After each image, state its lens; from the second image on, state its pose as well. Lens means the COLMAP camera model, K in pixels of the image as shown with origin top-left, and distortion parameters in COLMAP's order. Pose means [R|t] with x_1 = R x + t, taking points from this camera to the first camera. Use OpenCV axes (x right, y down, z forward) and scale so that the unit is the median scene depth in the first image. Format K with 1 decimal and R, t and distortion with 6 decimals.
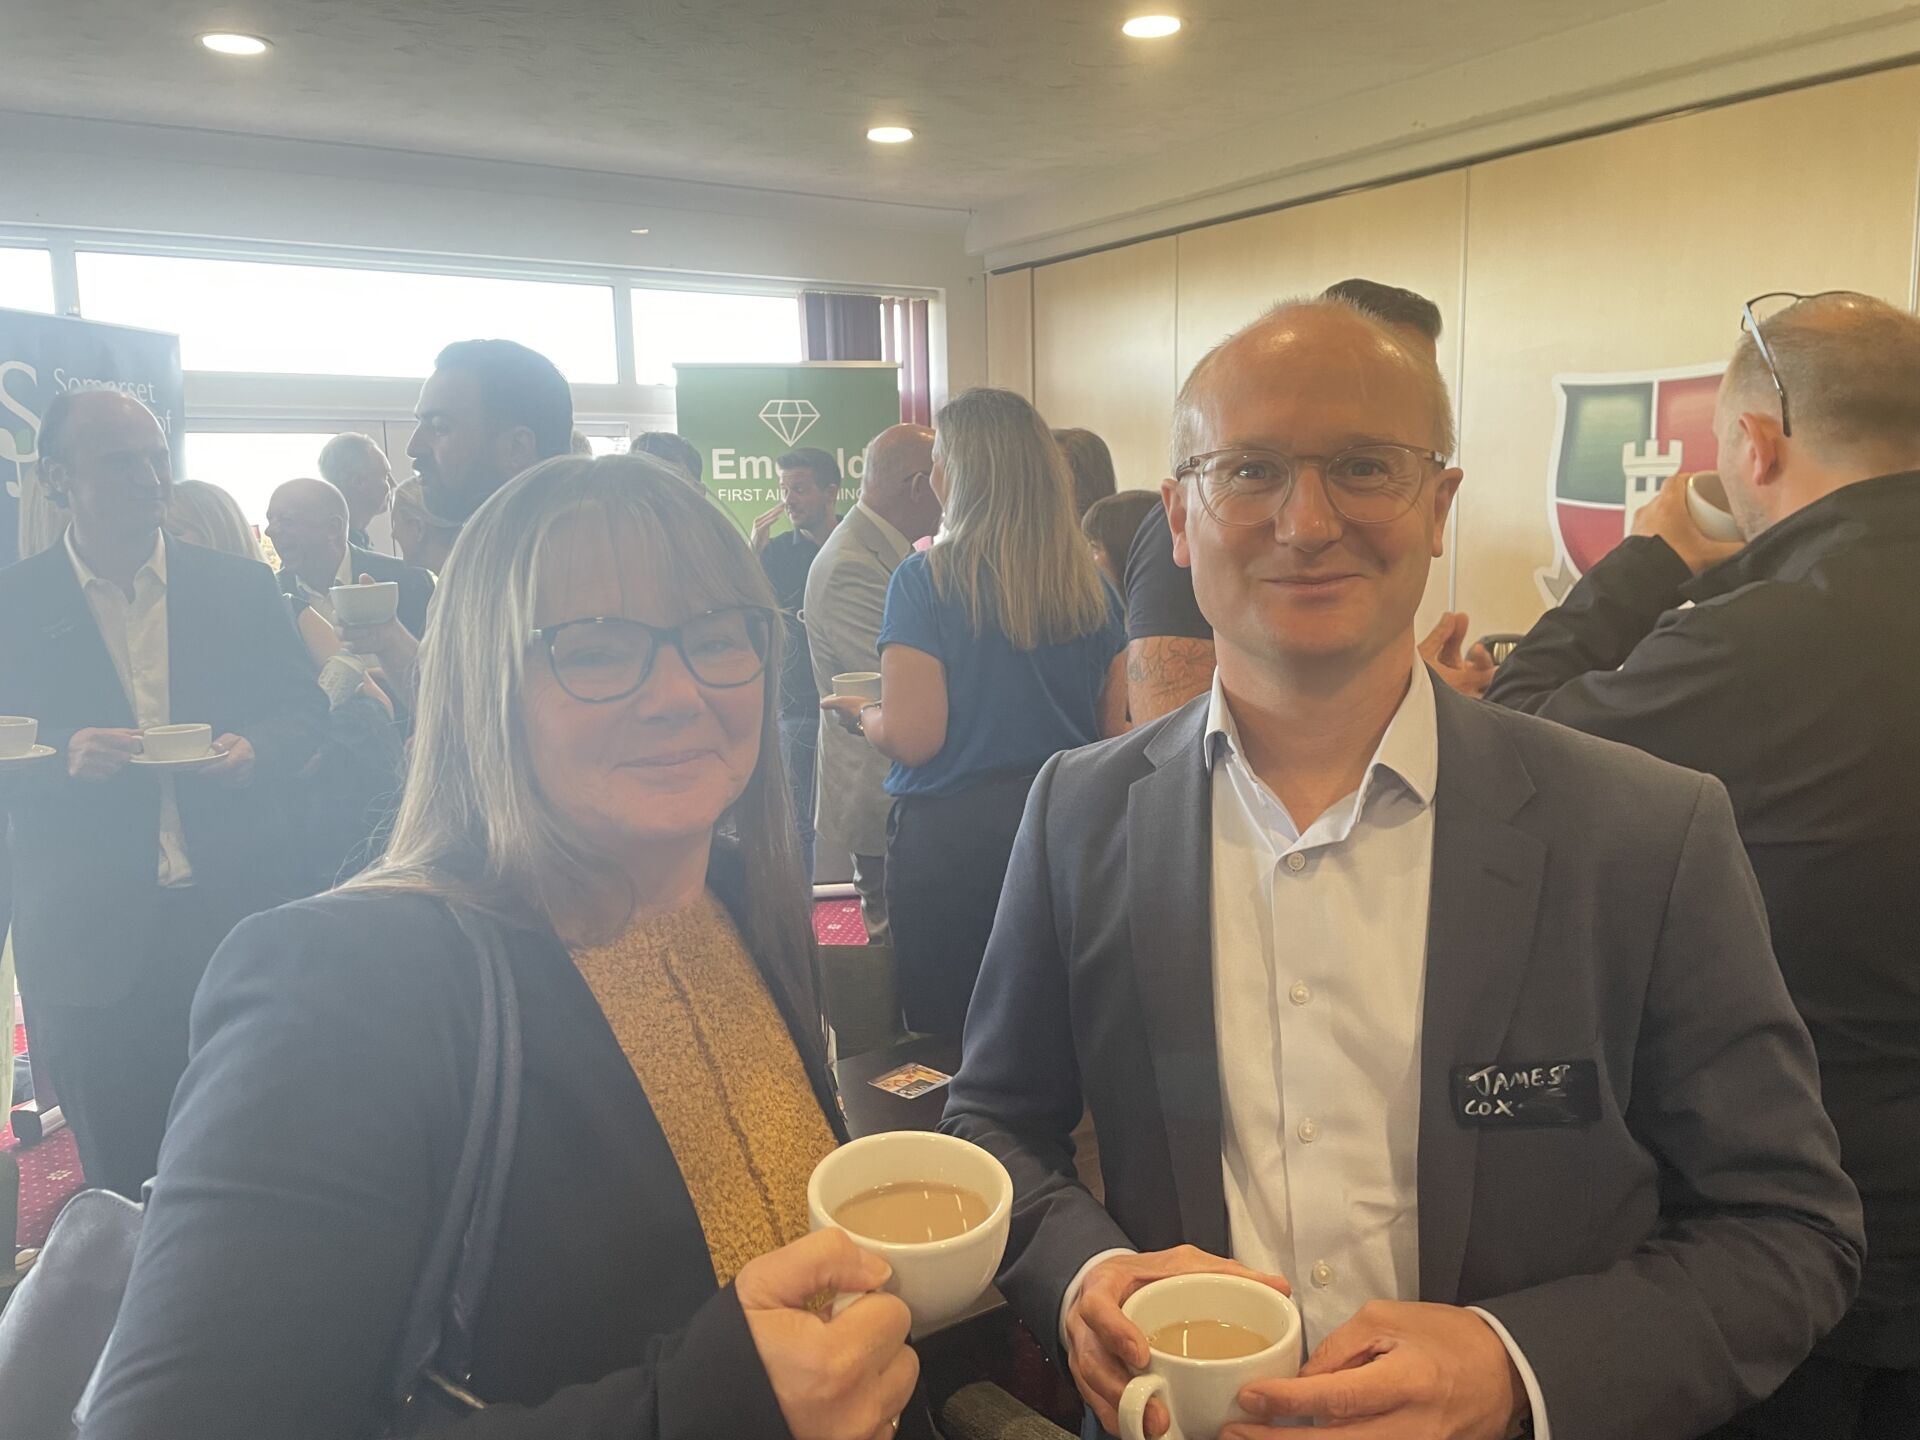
lens RADIAL K [[1447.8, 0, 960.0], [0, 1447.8, 720.0], [0, 0, 1]] dist [0.091704, -0.106543]
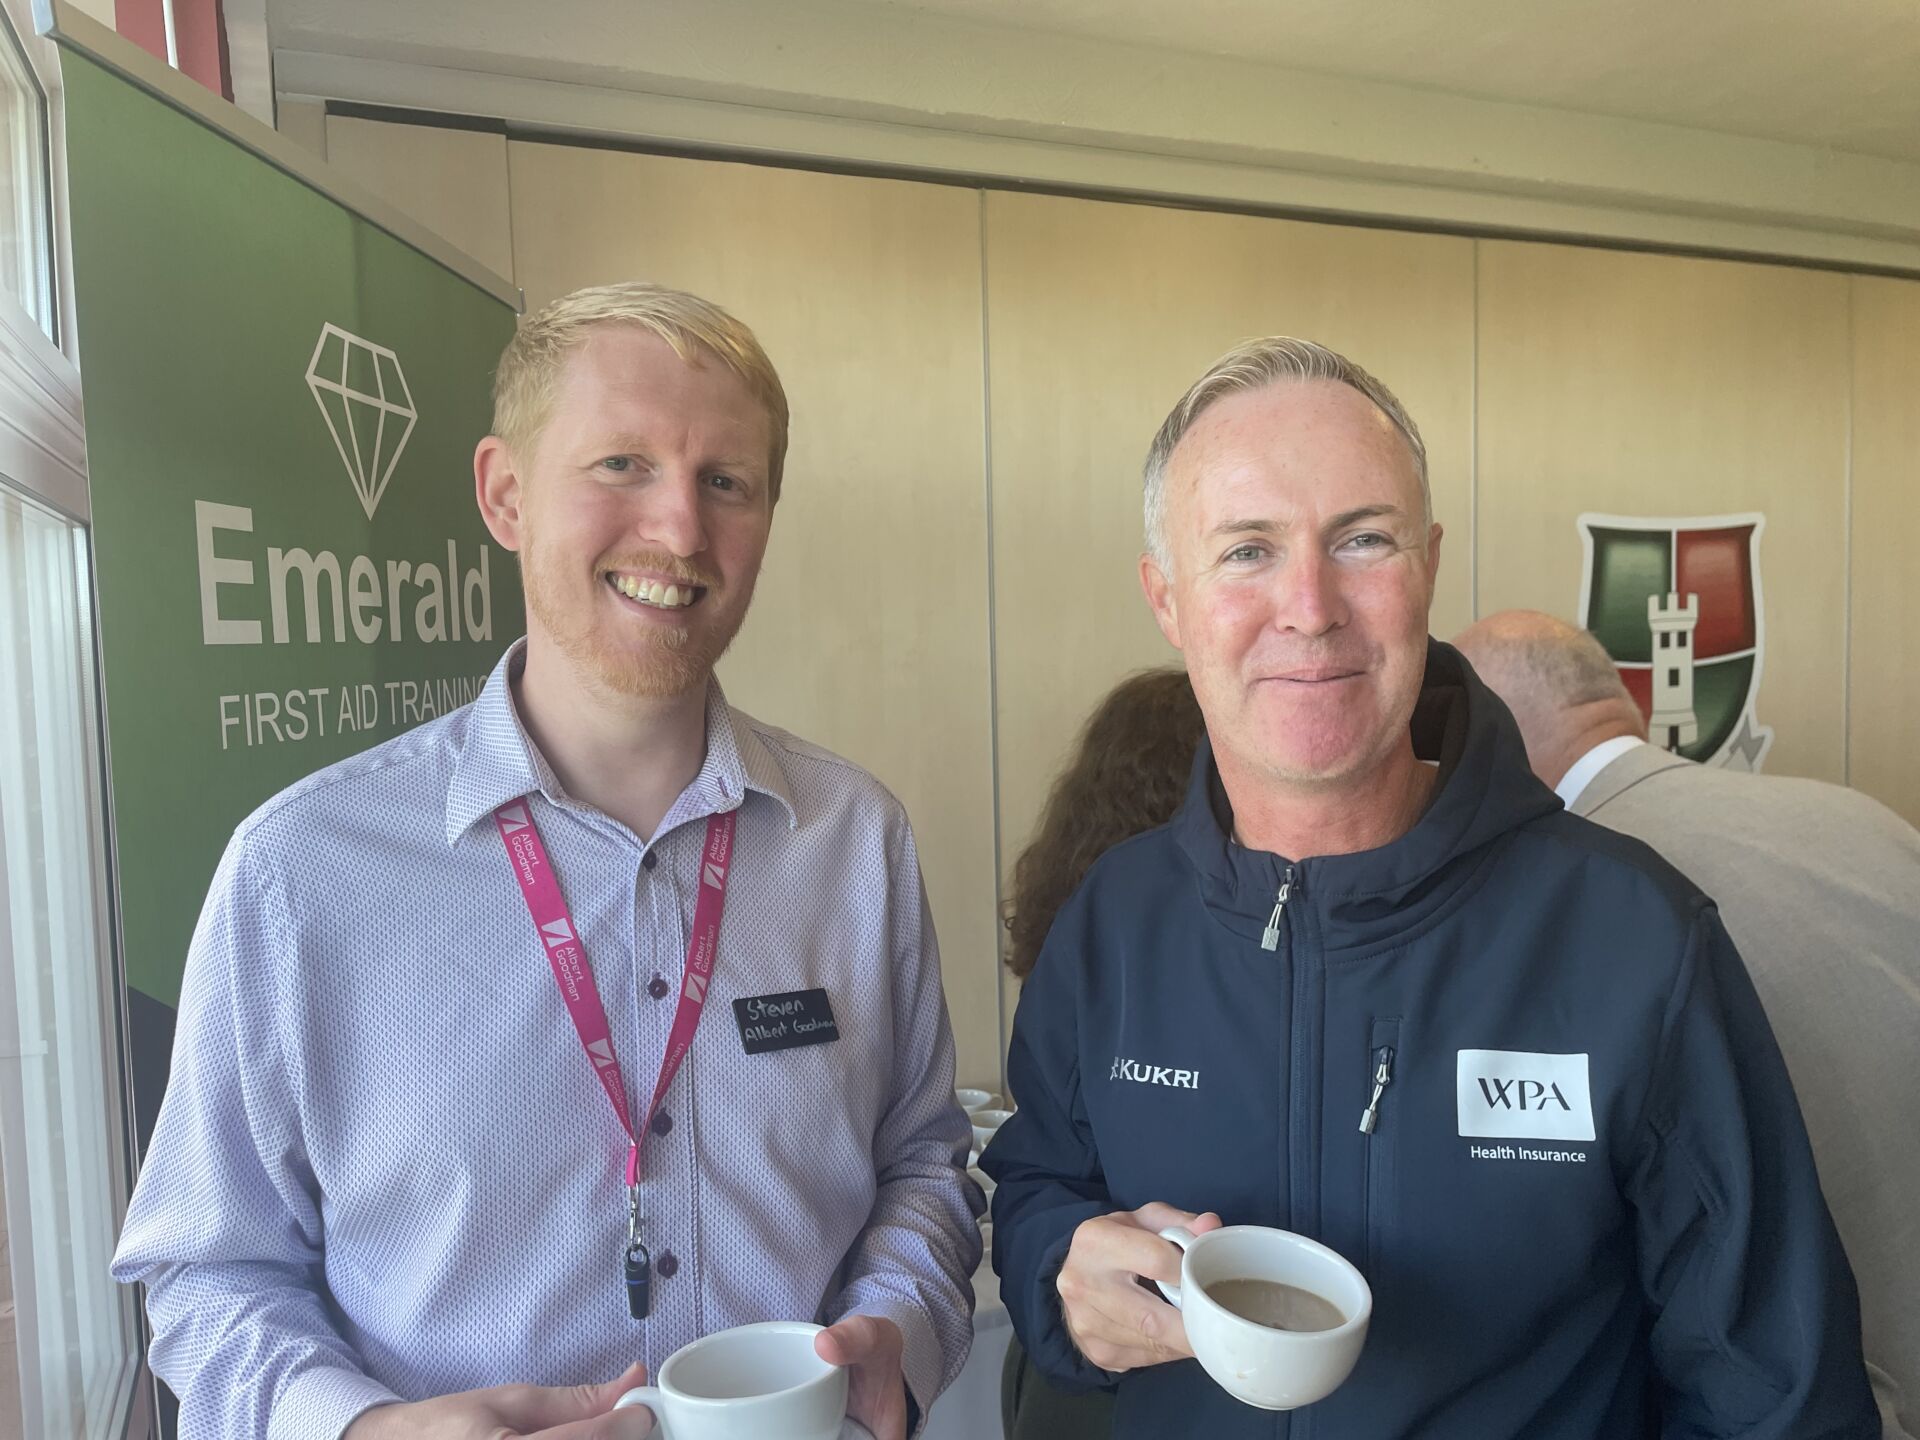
lens RADIAL K [[1447.8, 0, 960.0], [0, 1447.8, 720.0], [0, 0, 1]] dist [0.091704, -0.106543]
pose [[0.182216, -0.050822, 0.981944, -0.496546], [0.176825, 0.984076, 0.018120, -0.198014], [-0.967228, 0.170330, 0.188301, 1.214274]]
